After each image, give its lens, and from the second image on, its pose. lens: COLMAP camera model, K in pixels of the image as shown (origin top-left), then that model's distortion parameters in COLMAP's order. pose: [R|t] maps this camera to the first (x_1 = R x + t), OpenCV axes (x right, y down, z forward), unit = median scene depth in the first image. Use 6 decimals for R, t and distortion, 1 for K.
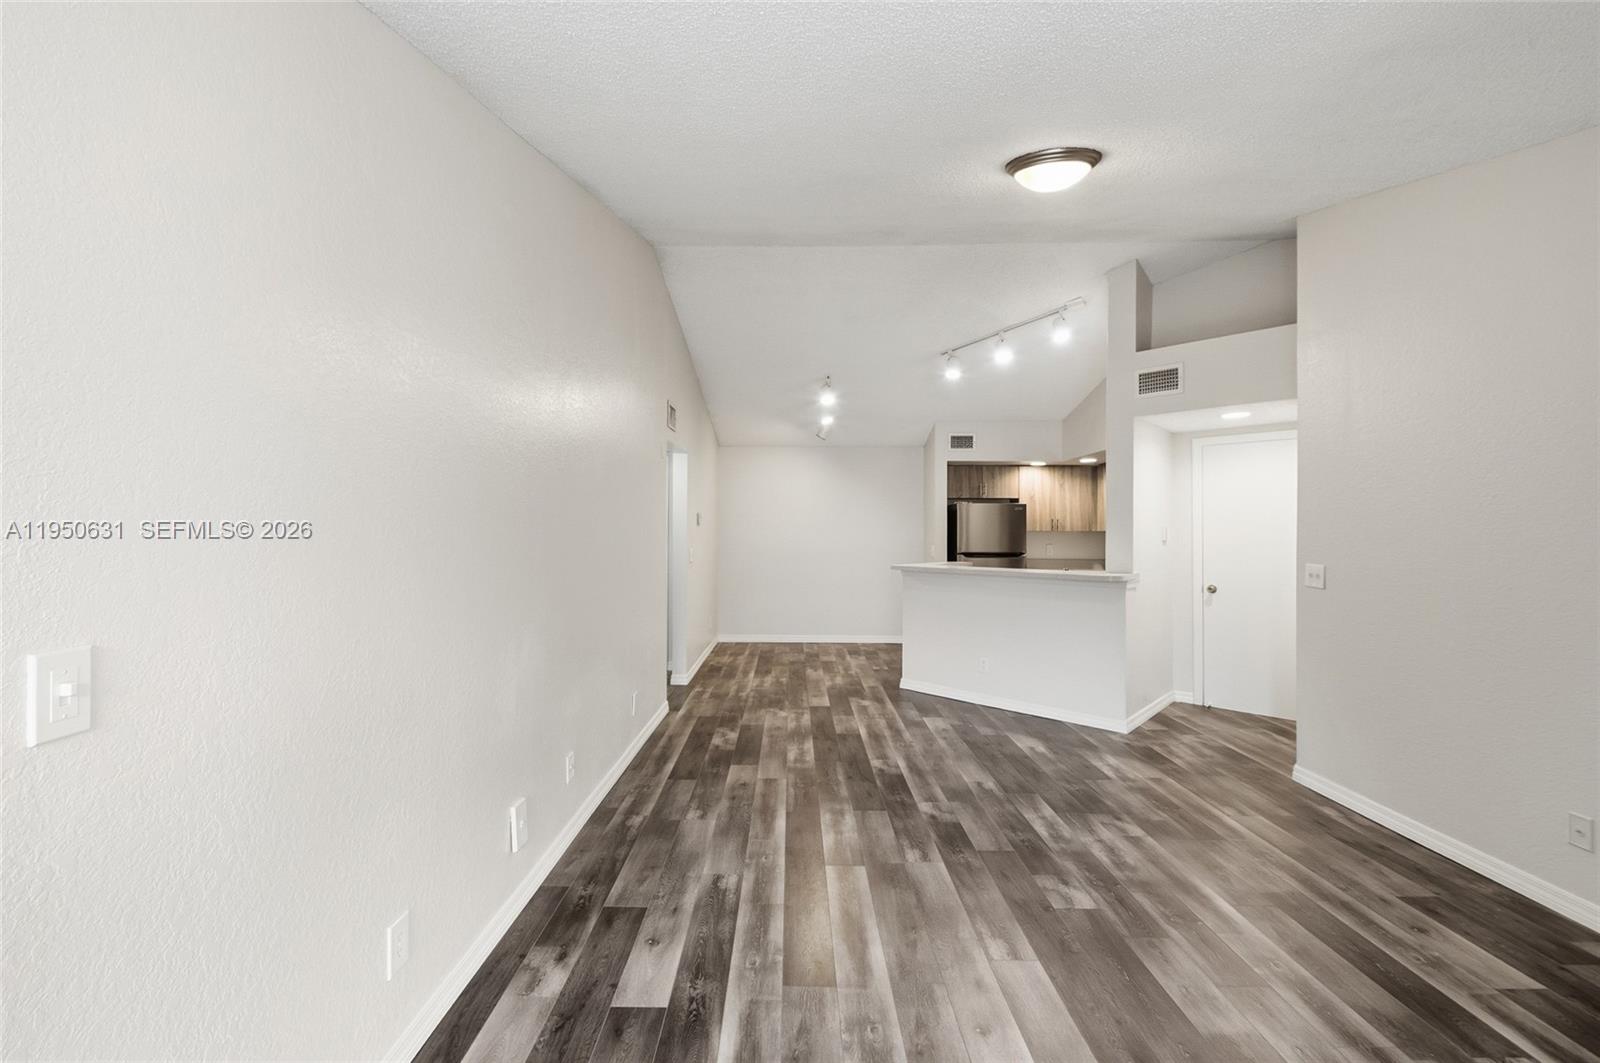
lens RADIAL K [[651.8, 0, 787.7], [0, 651.8, 529.8], [0, 0, 1]] dist [0.007520, -0.002805]
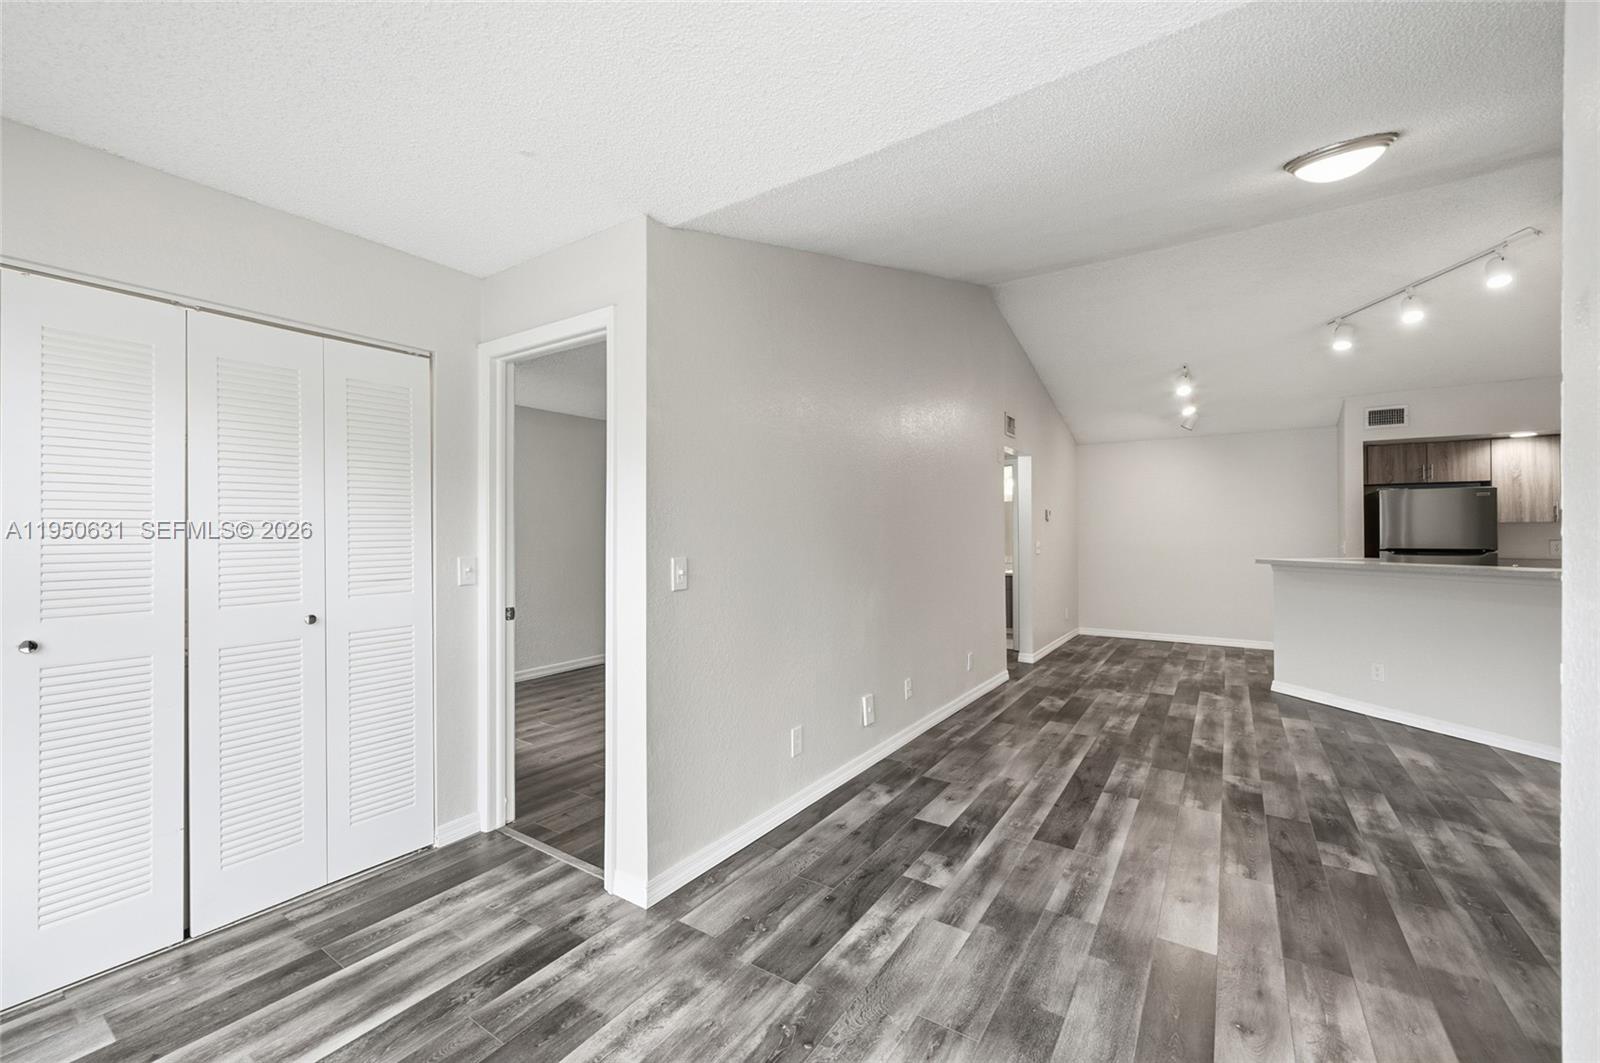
lens RADIAL K [[651.8, 0, 795.6], [0, 651.8, 532.3], [0, 0, 1]] dist [0.007520, -0.002805]
pose [[0.837348, -0.005689, -0.546641, 0.160983], [0.005197, 0.999984, -0.002447, 0.021206], [0.546646, -0.000791, 0.837363, -0.212570]]
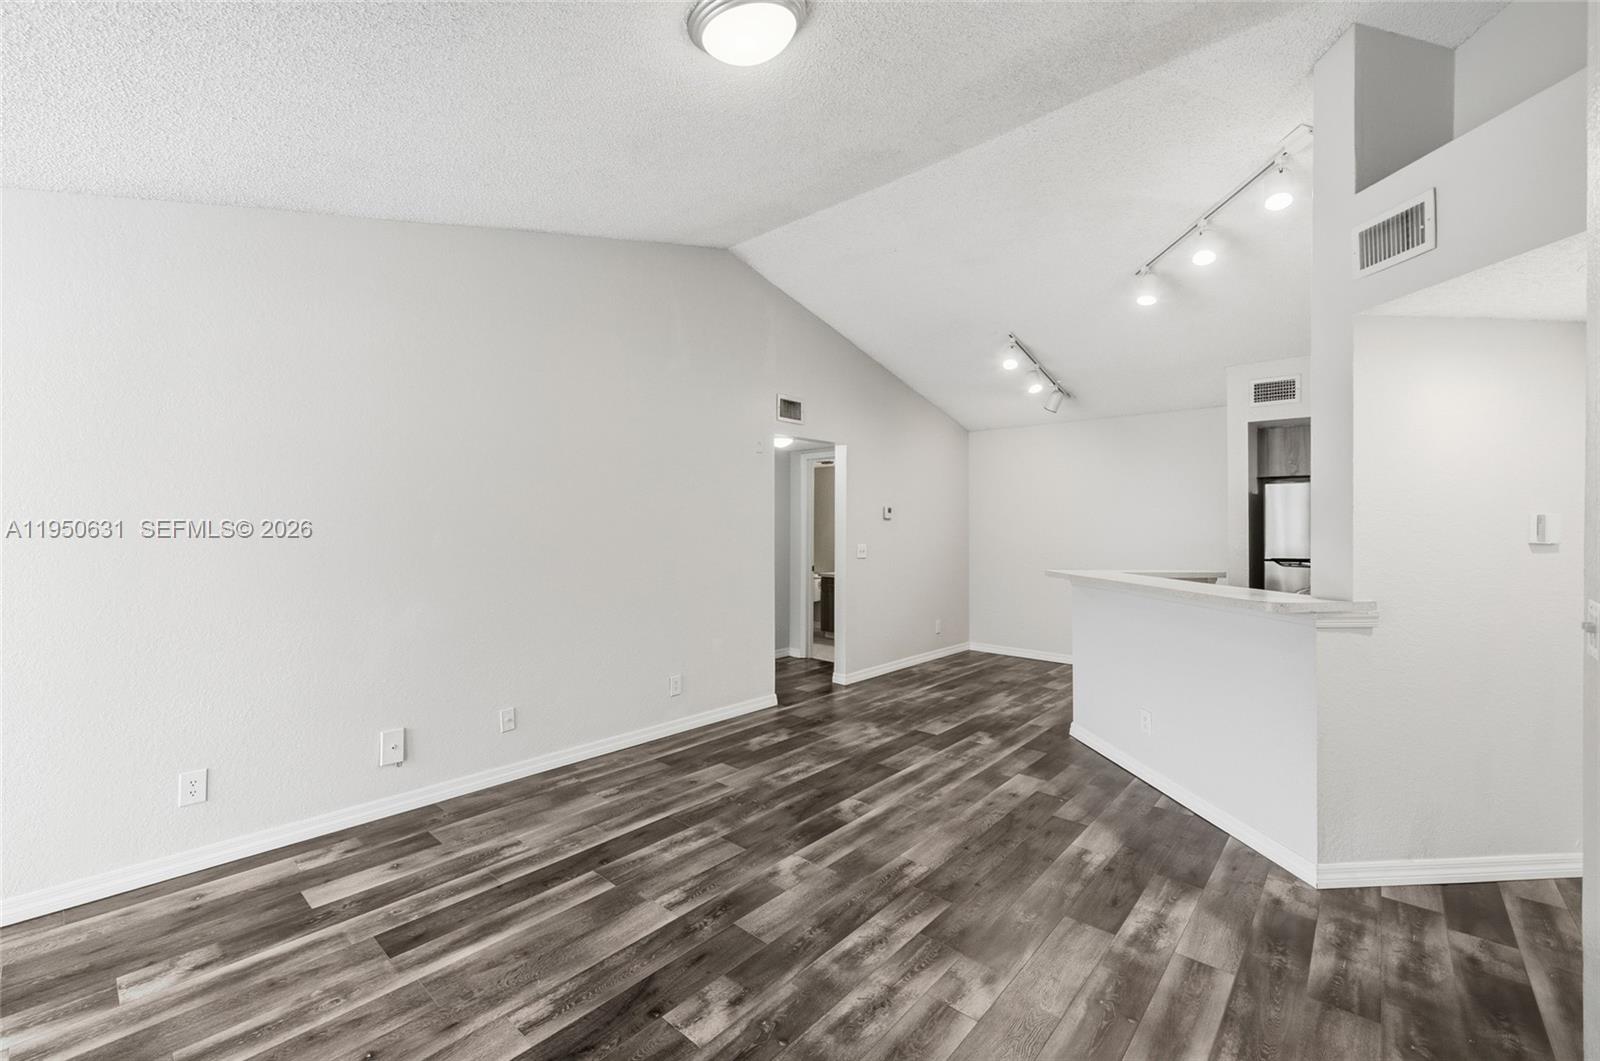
lens RADIAL K [[651.8, 0, 792.3], [0, 651.8, 543.1], [0, 0, 1]] dist [0.007520, -0.002805]
pose [[0.748314, 0.017188, -0.663122, 0.598555], [0.000246, 0.999657, 0.026188, 0.001230], [0.663345, -0.019760, 0.748053, 0.314144]]
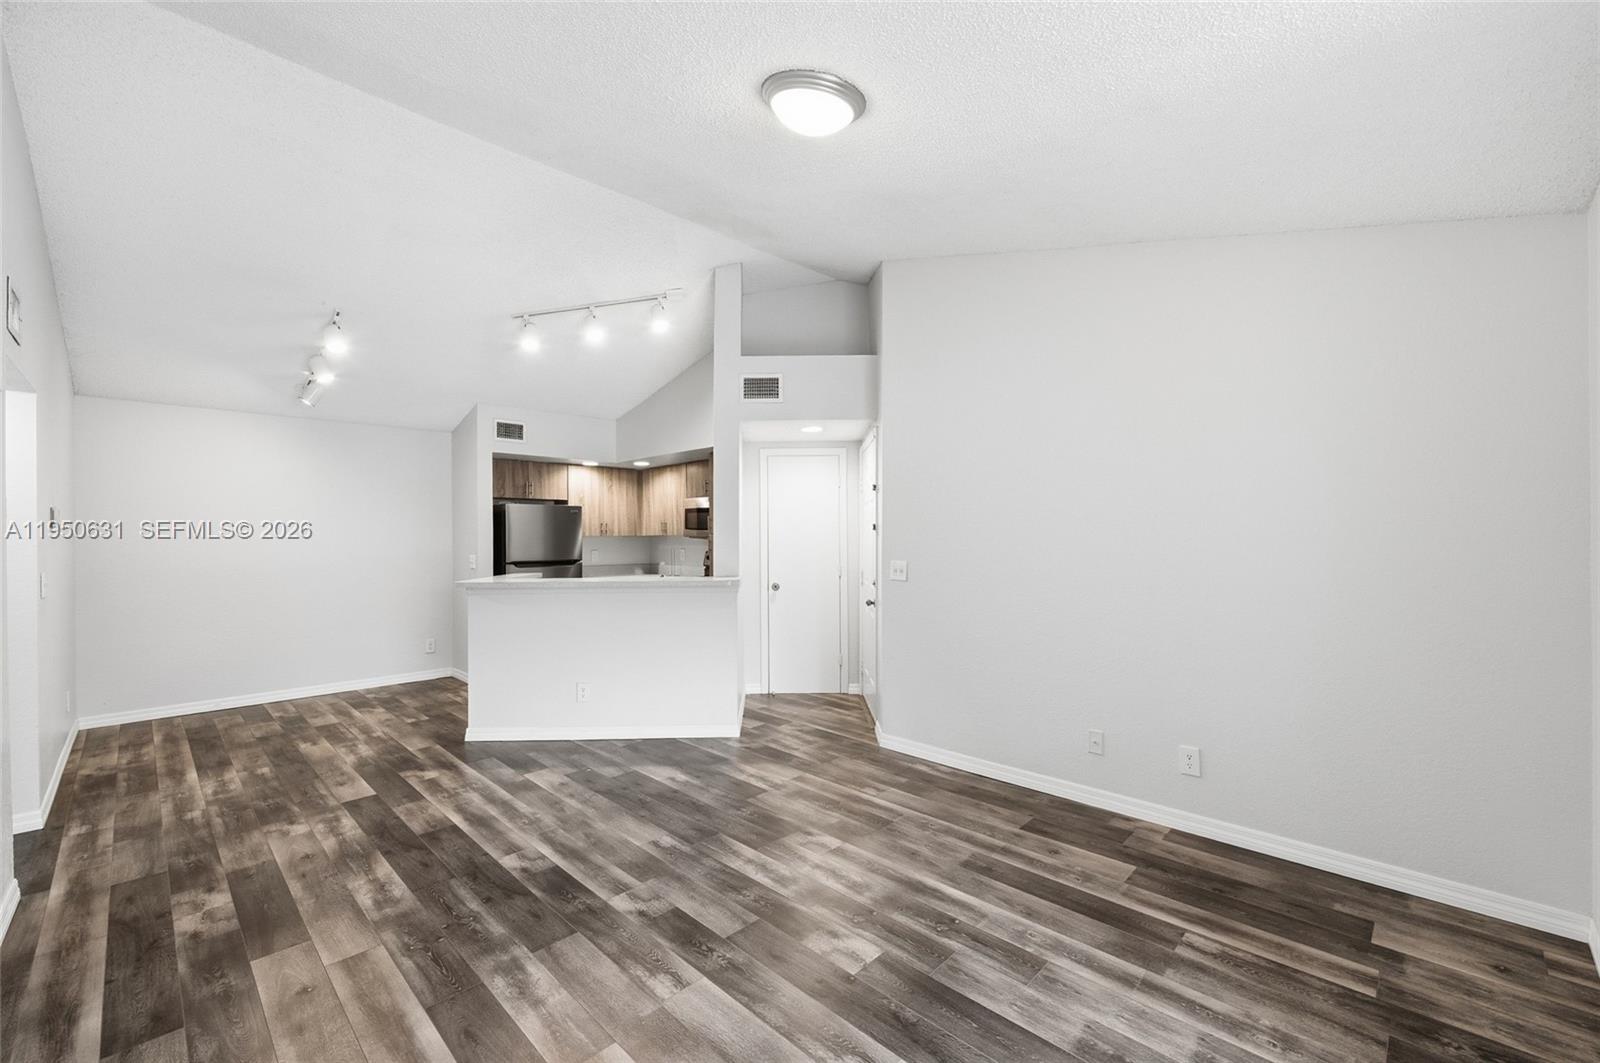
lens RADIAL K [[651.8, 0, 785.5], [0, 651.8, 535.6], [0, 0, 1]] dist [0.007520, -0.002805]
pose [[0.703841, -0.006056, 0.710332, -0.147858], [0.007261, 0.999973, 0.001331, 0.004060], [-0.710321, 0.004220, 0.703865, 0.270439]]
